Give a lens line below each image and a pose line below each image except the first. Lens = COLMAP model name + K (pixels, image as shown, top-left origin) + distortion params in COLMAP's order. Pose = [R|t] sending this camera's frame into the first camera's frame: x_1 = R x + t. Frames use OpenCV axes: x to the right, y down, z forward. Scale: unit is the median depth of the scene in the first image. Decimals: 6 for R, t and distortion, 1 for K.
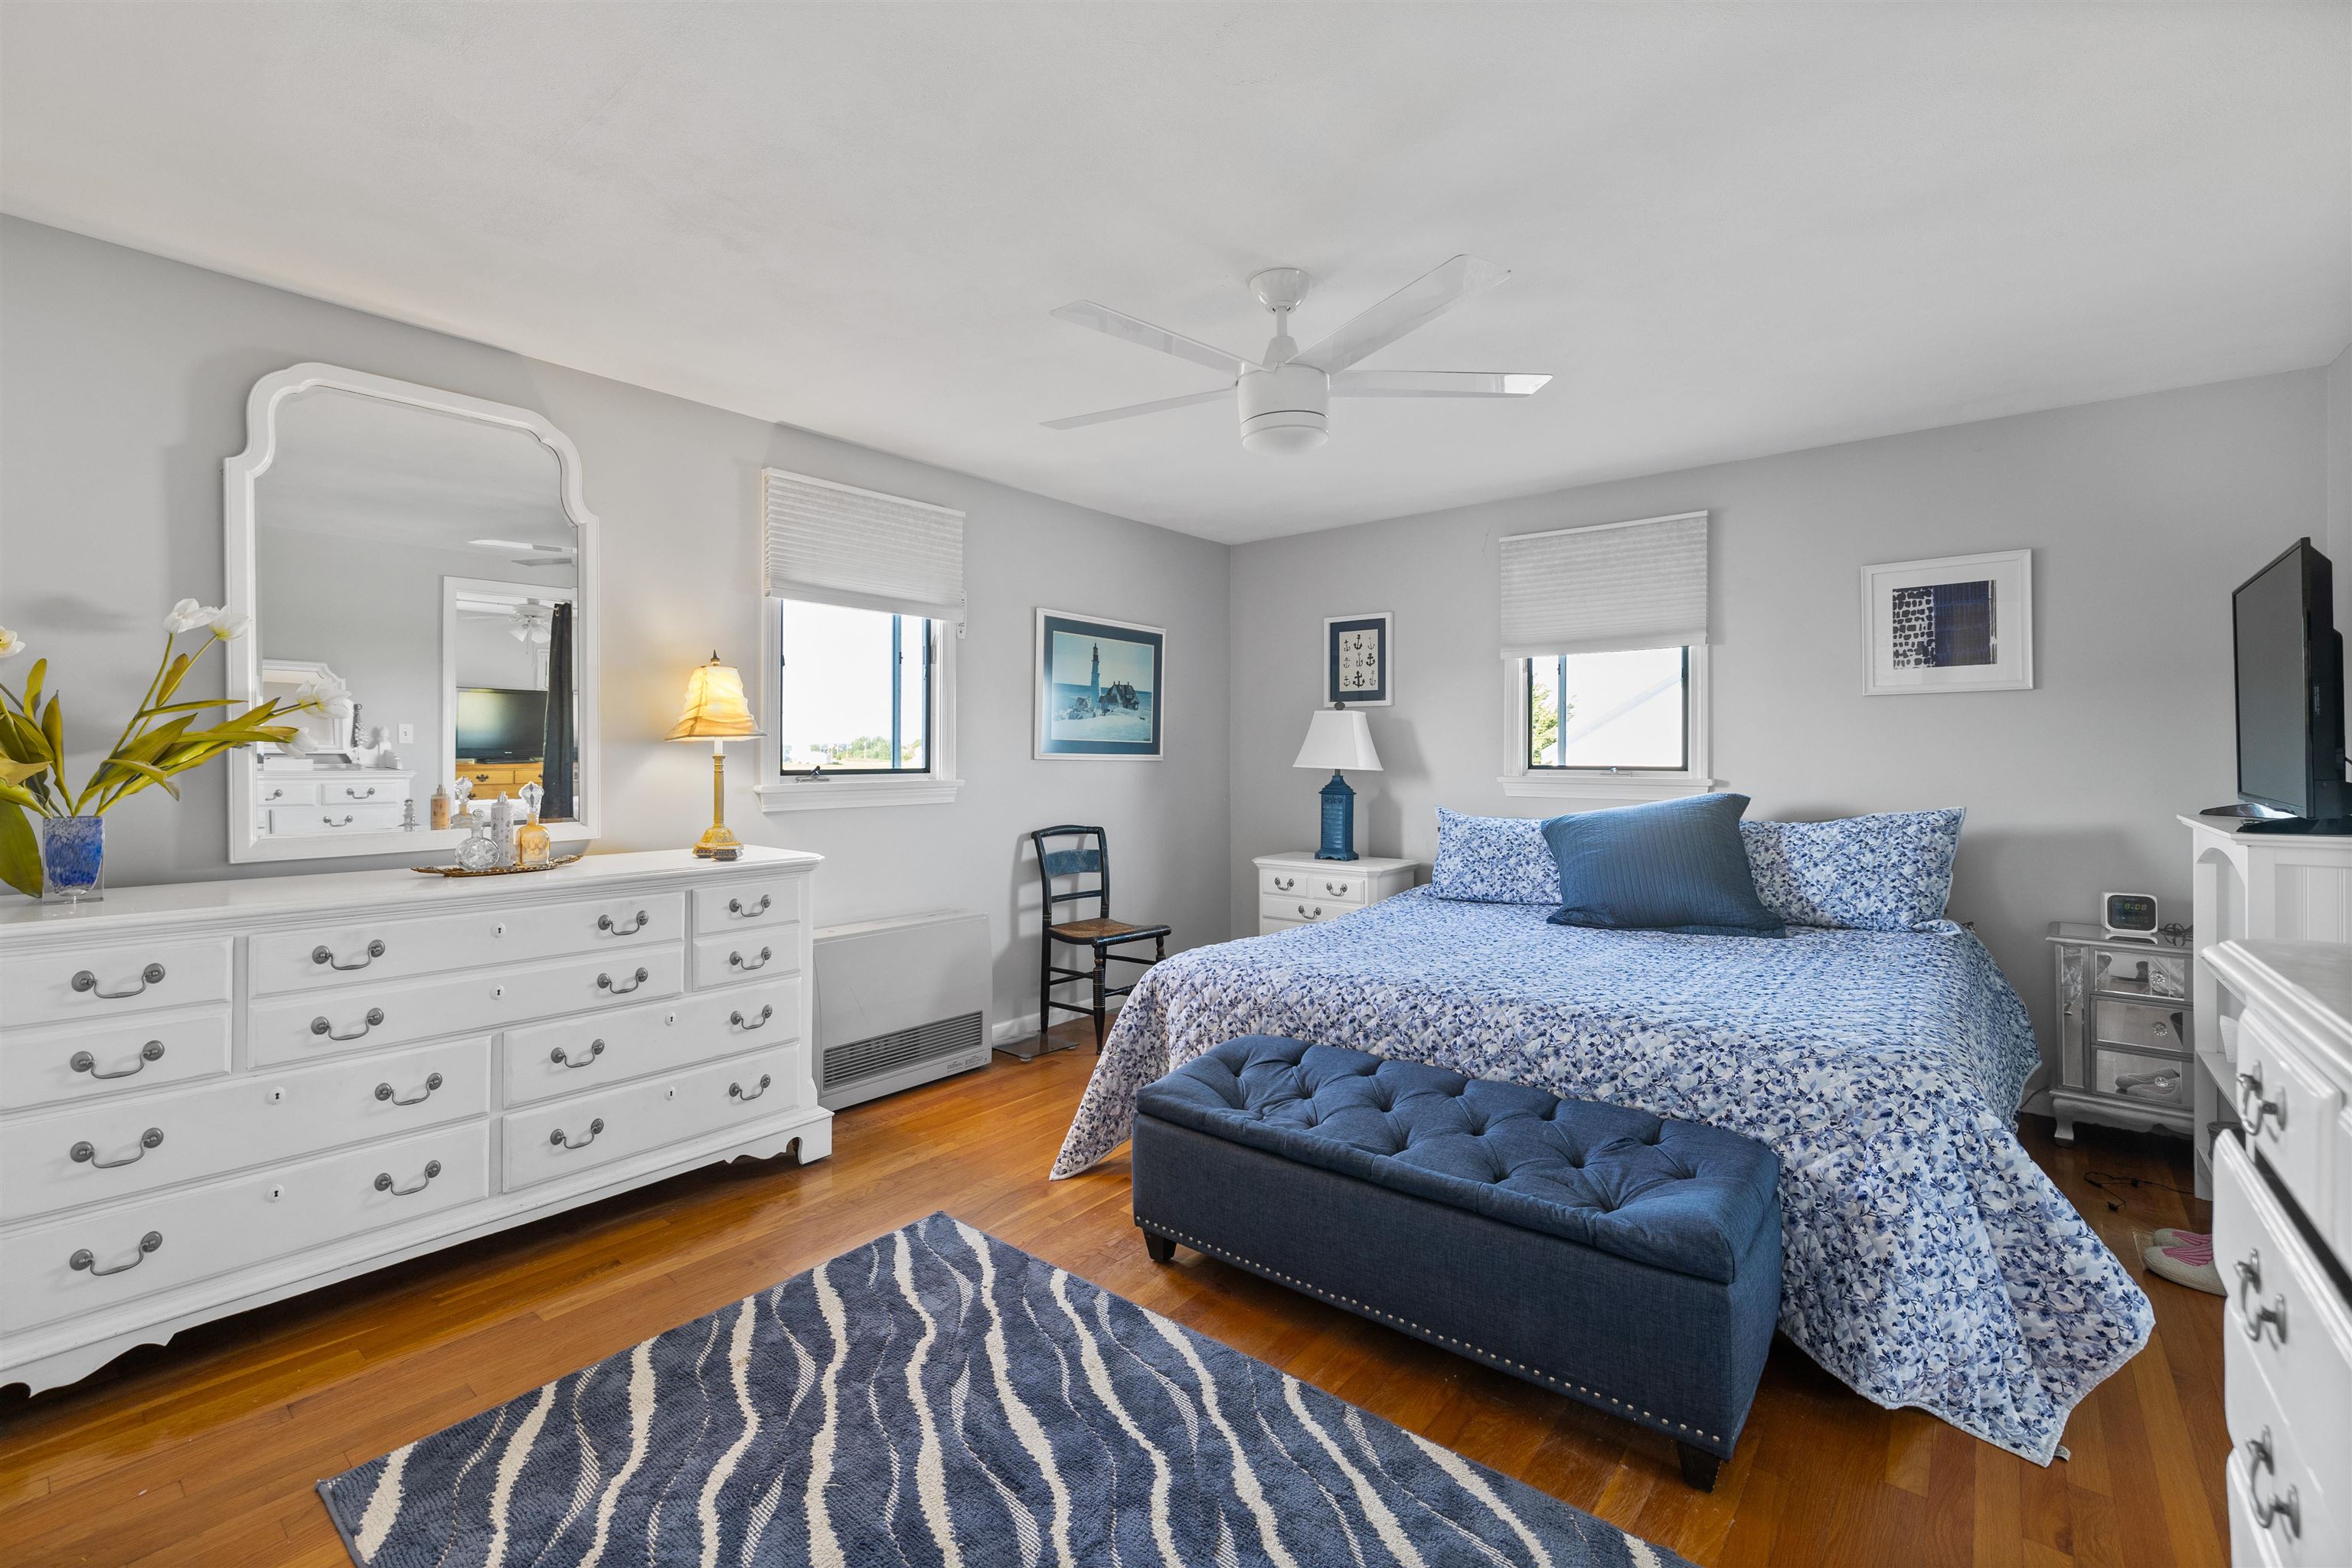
lens RADIAL K [[987.1, 0, 1138.9], [0, 987.1, 754.1], [0, 0, 1]] dist [-0.002779, 0.000744]
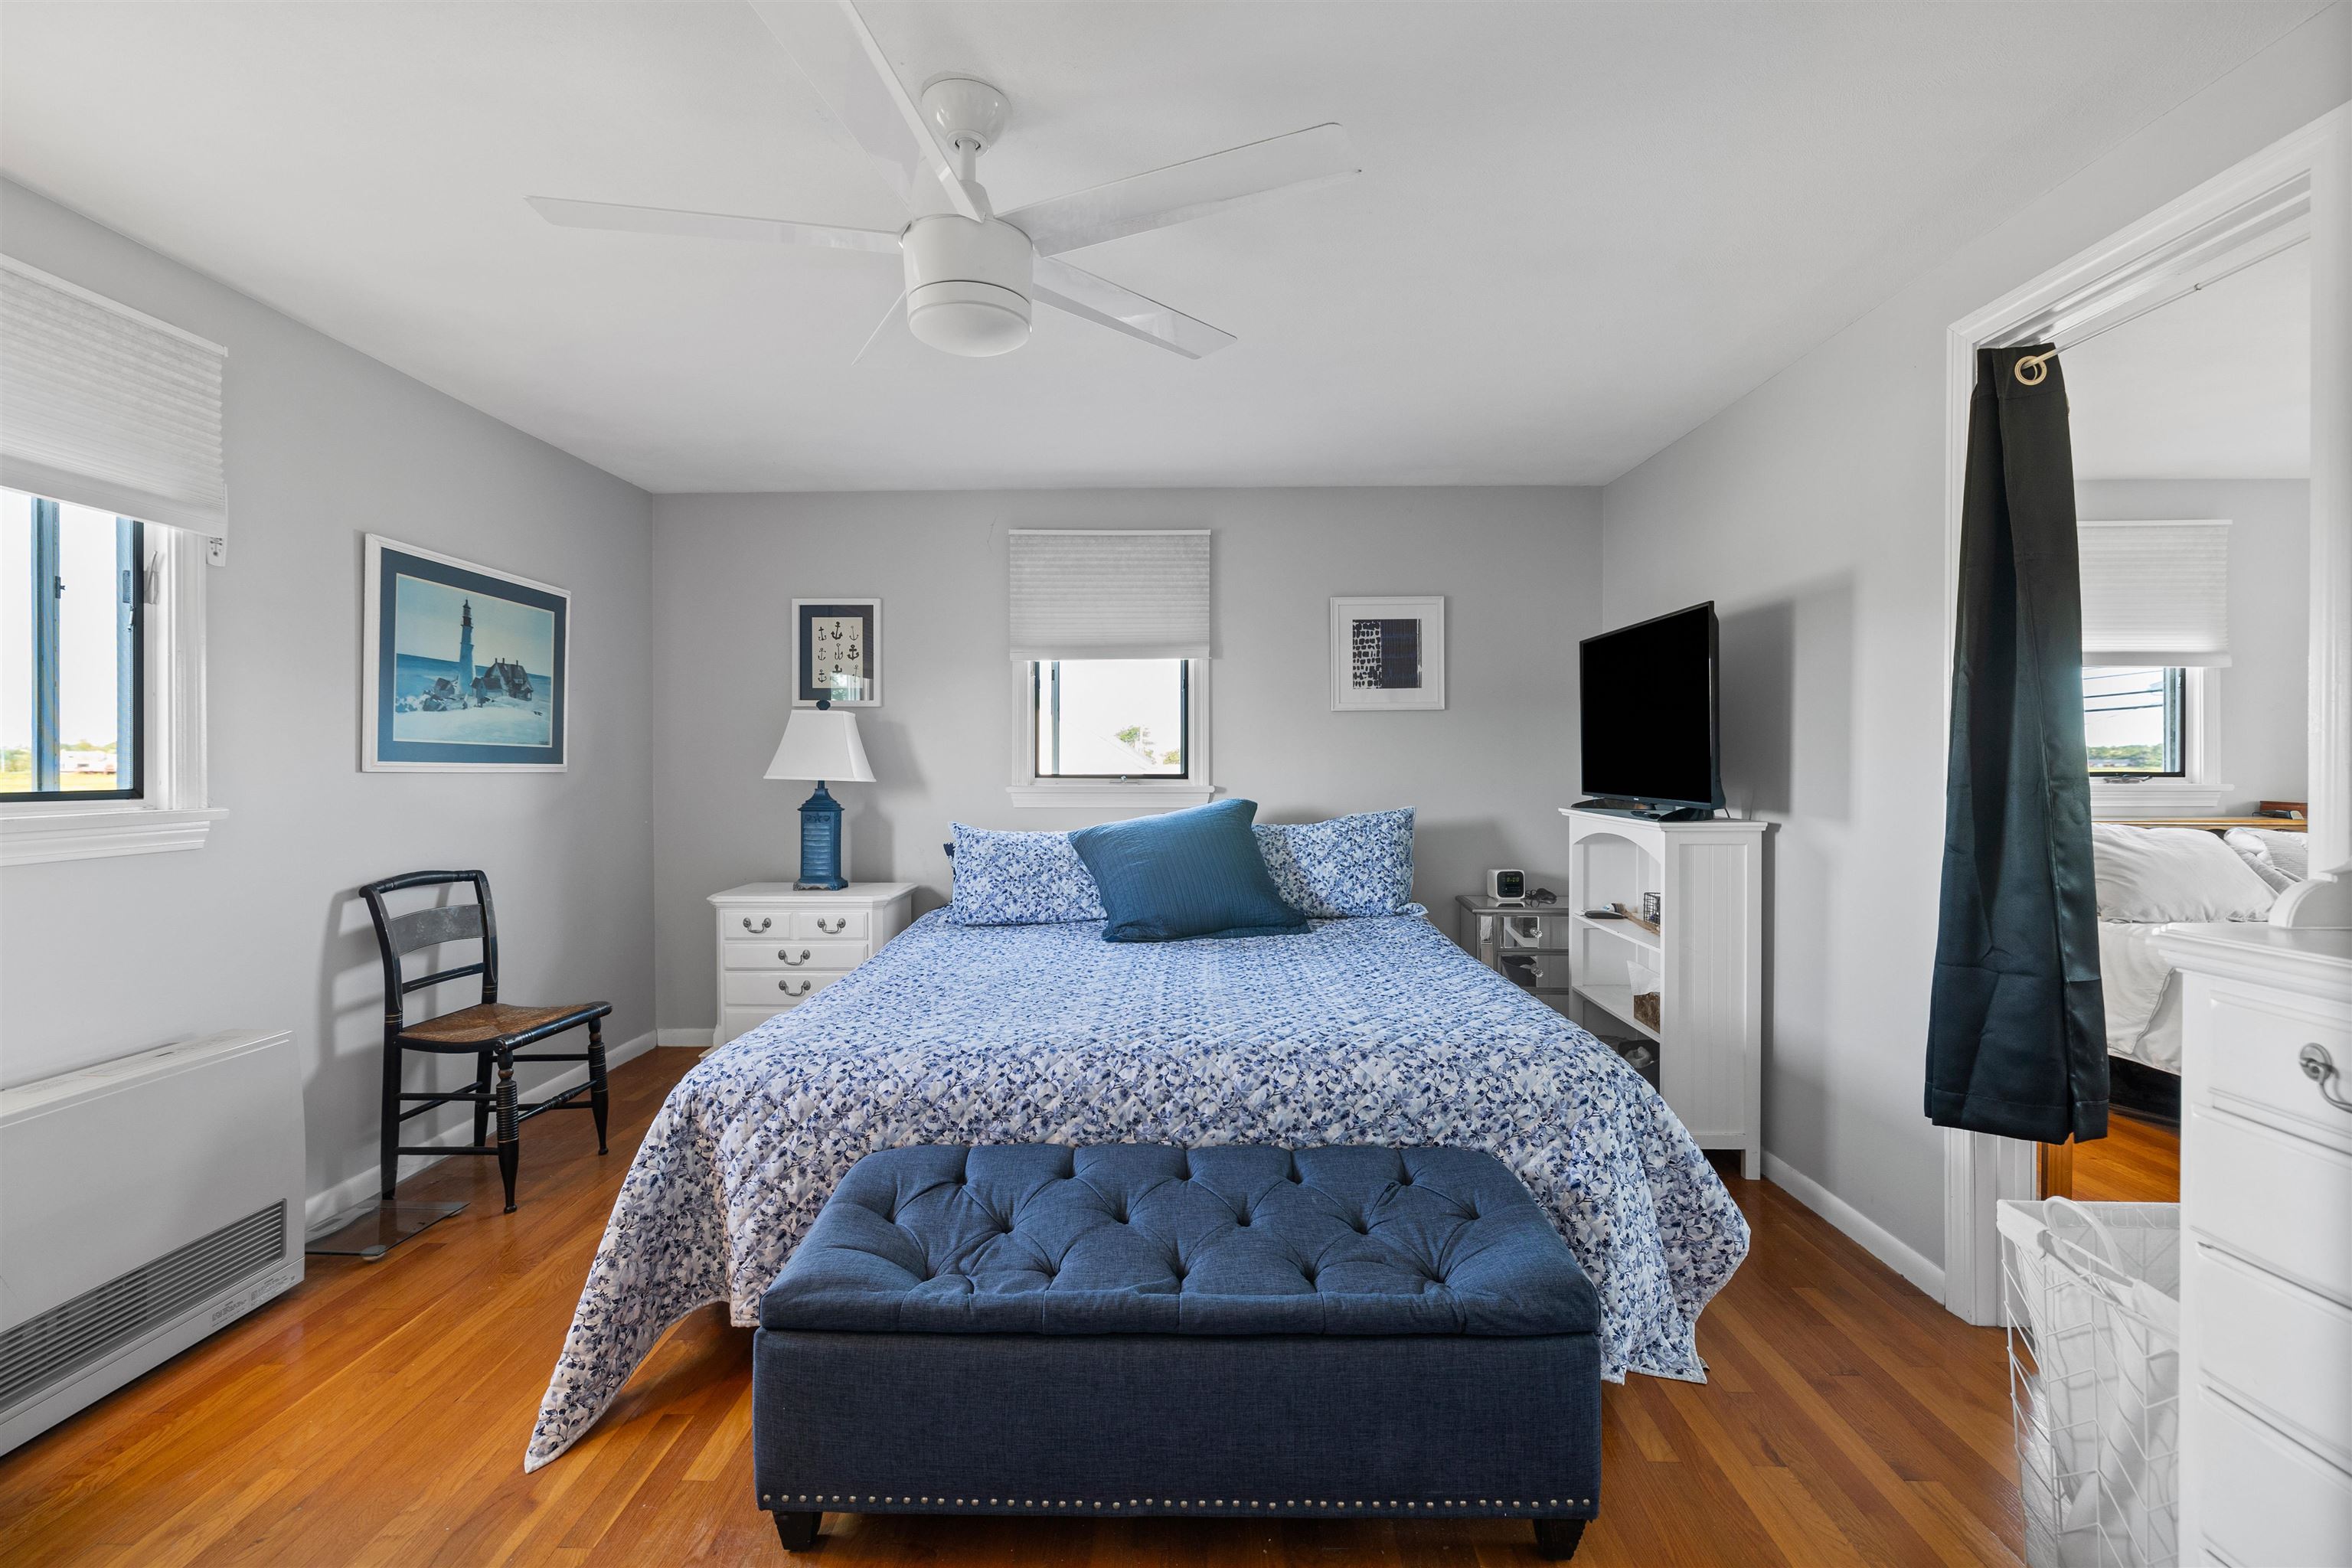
lens RADIAL K [[987.1, 0, 1176.1], [0, 987.1, 767.3], [0, 0, 1]] dist [-0.002779, 0.000744]
pose [[0.775769, -0.004476, 0.631001, -0.130452], [0.001122, 0.999983, 0.005715, -0.000762], [-0.631016, -0.003726, 0.775761, 0.232995]]
